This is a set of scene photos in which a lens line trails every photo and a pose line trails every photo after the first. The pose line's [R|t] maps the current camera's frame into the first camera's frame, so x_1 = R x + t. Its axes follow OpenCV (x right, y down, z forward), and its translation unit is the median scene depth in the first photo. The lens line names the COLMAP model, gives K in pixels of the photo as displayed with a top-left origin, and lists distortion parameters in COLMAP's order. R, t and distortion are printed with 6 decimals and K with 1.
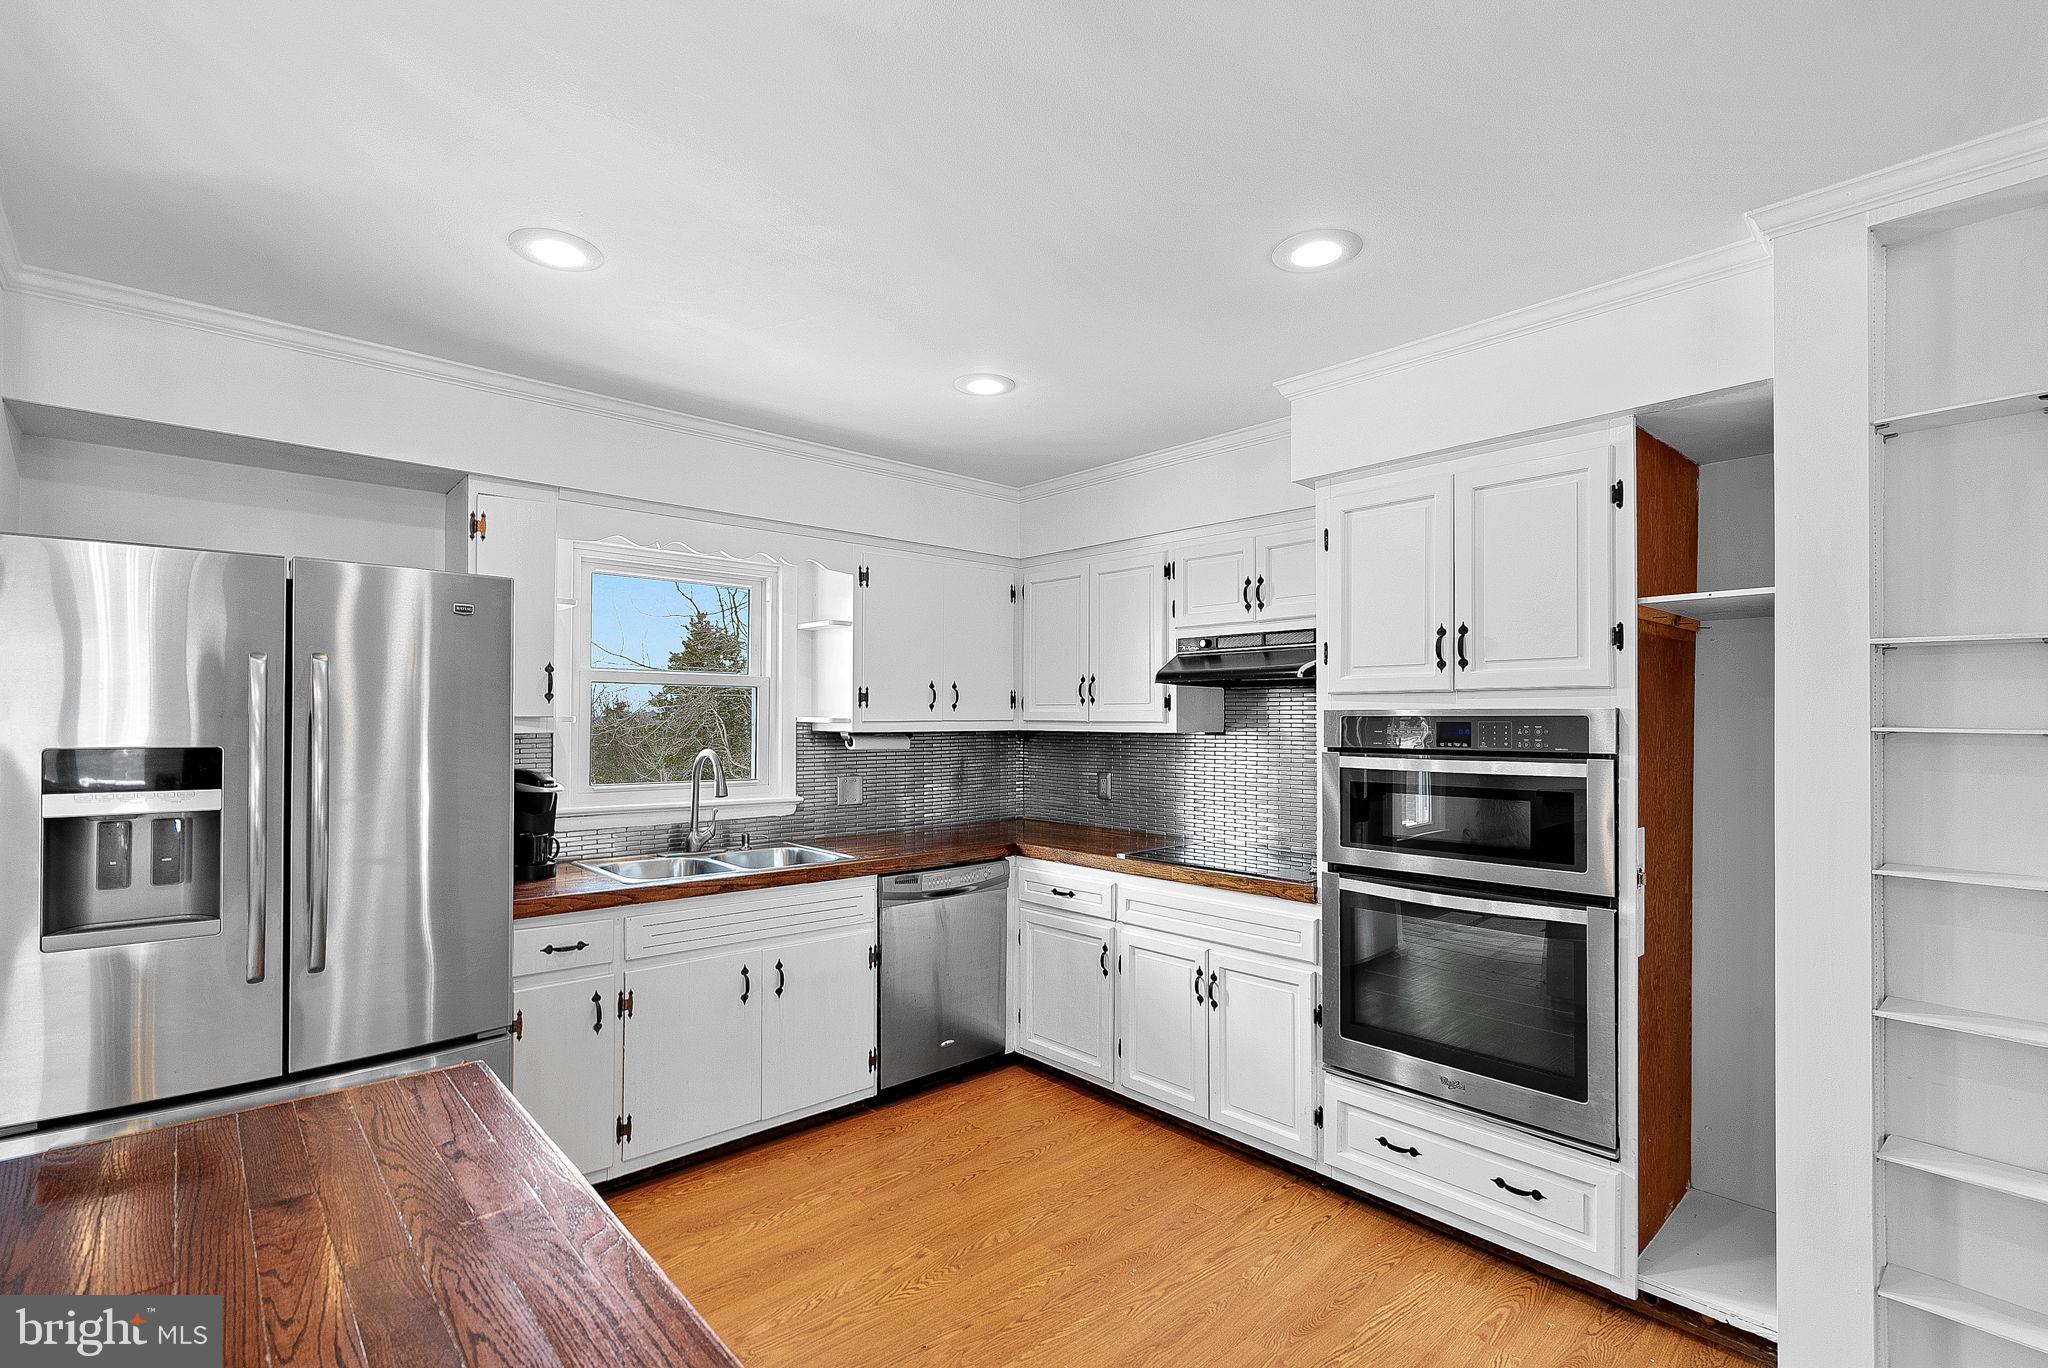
lens RADIAL K [[941.1, 0, 1019.2], [0, 941.1, 712.0], [0, 0, 1]] dist [-0.001557, 0.000616]
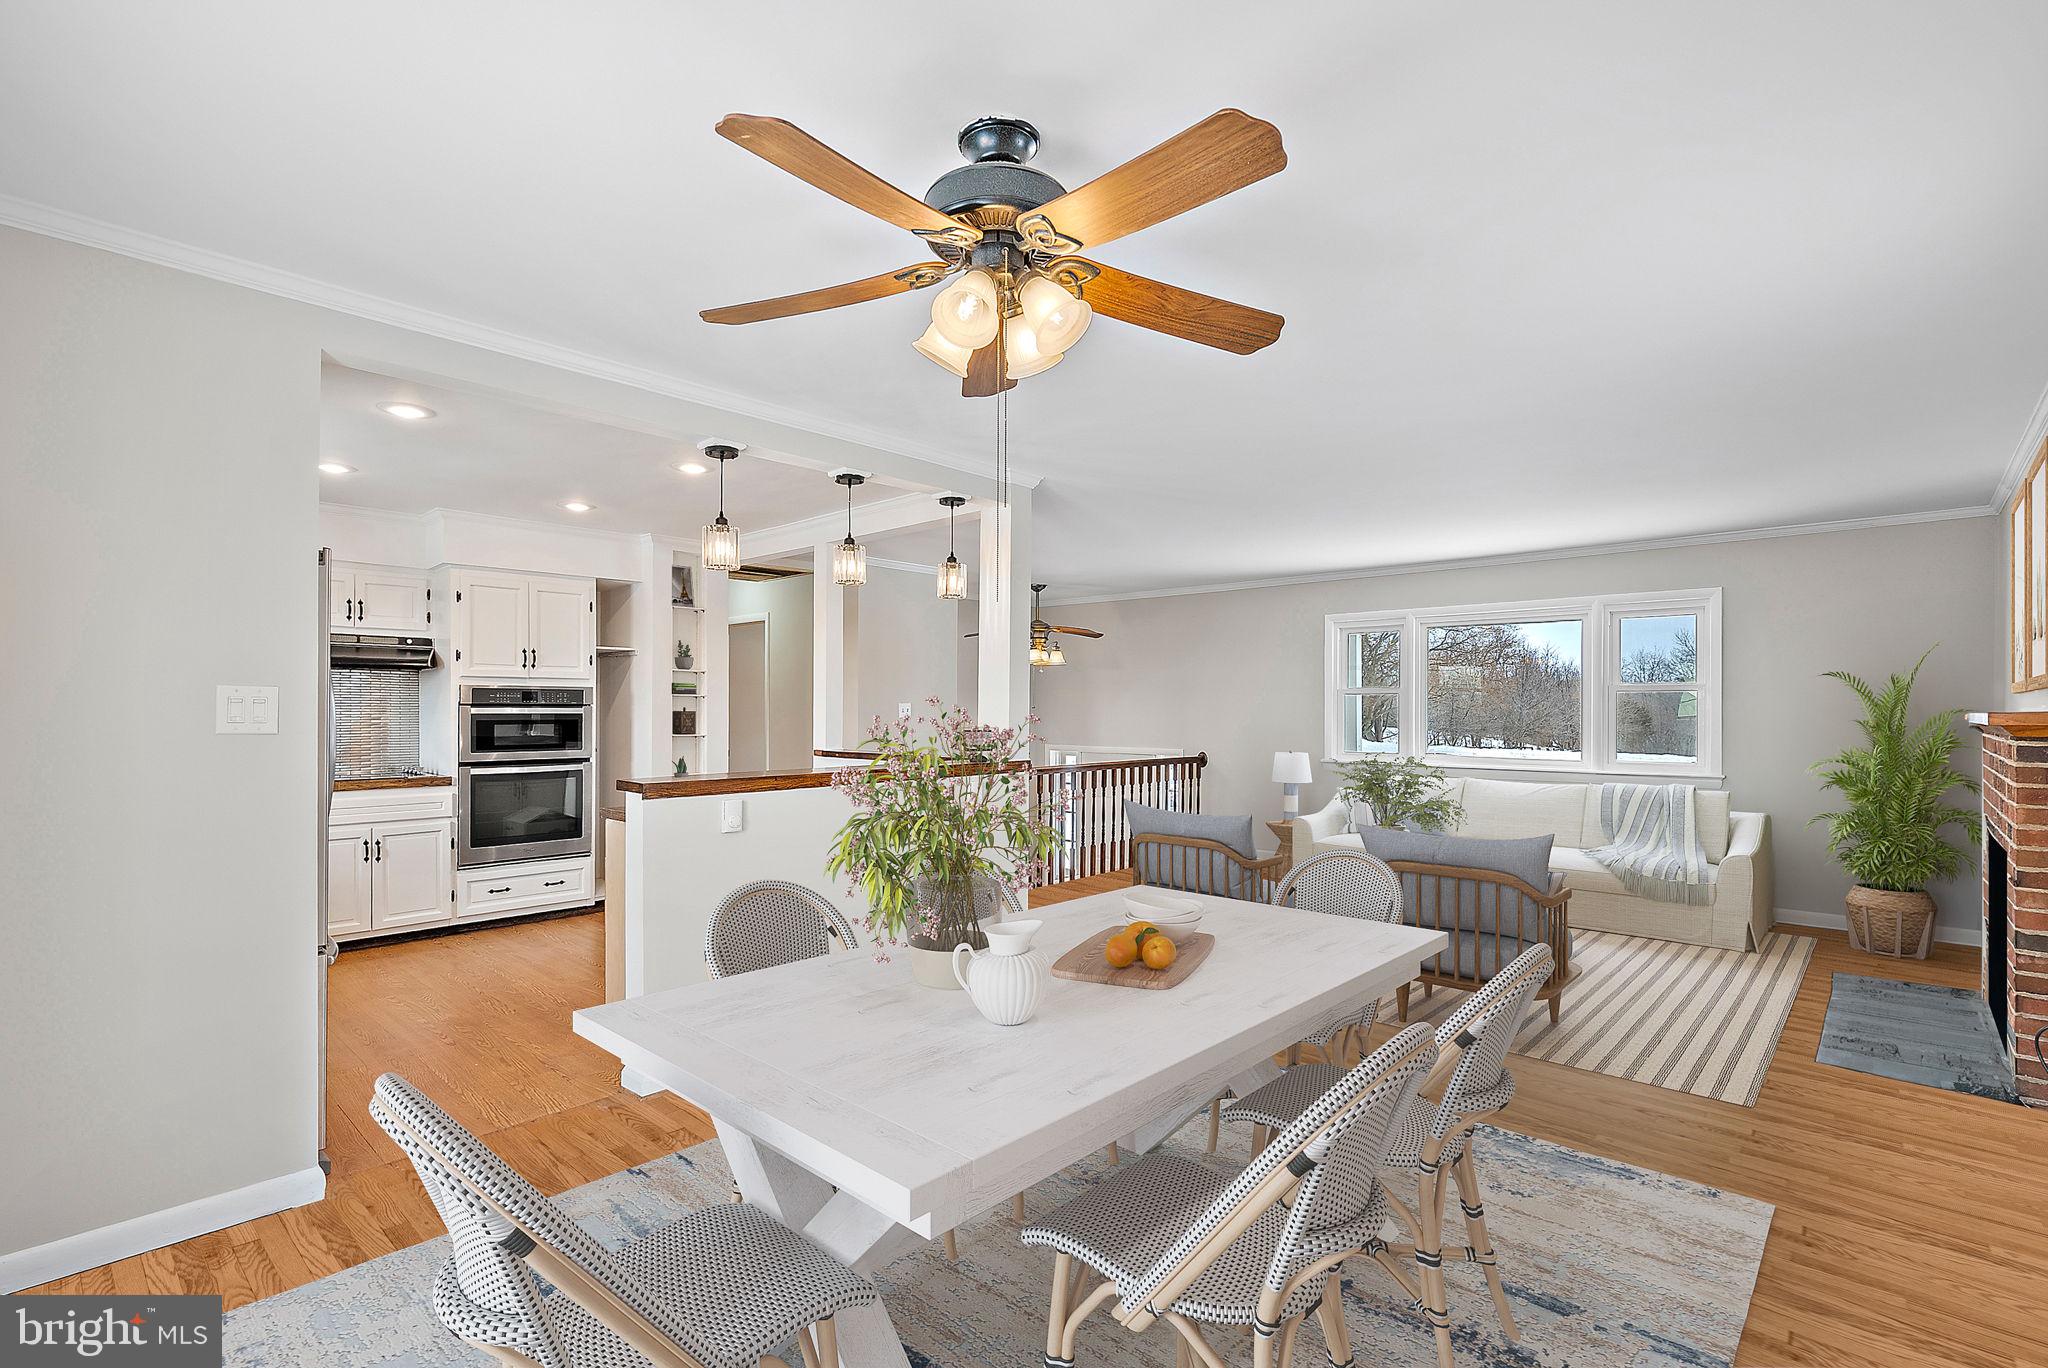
lens RADIAL K [[941.1, 0, 1019.2], [0, 941.1, 712.0], [0, 0, 1]] dist [-0.001557, 0.000616]
pose [[-0.082615, -0.007216, 0.996555, -1.565002], [-0.008796, 0.999940, 0.006511, 0.028831], [-0.996543, -0.008228, -0.082674, 0.005504]]
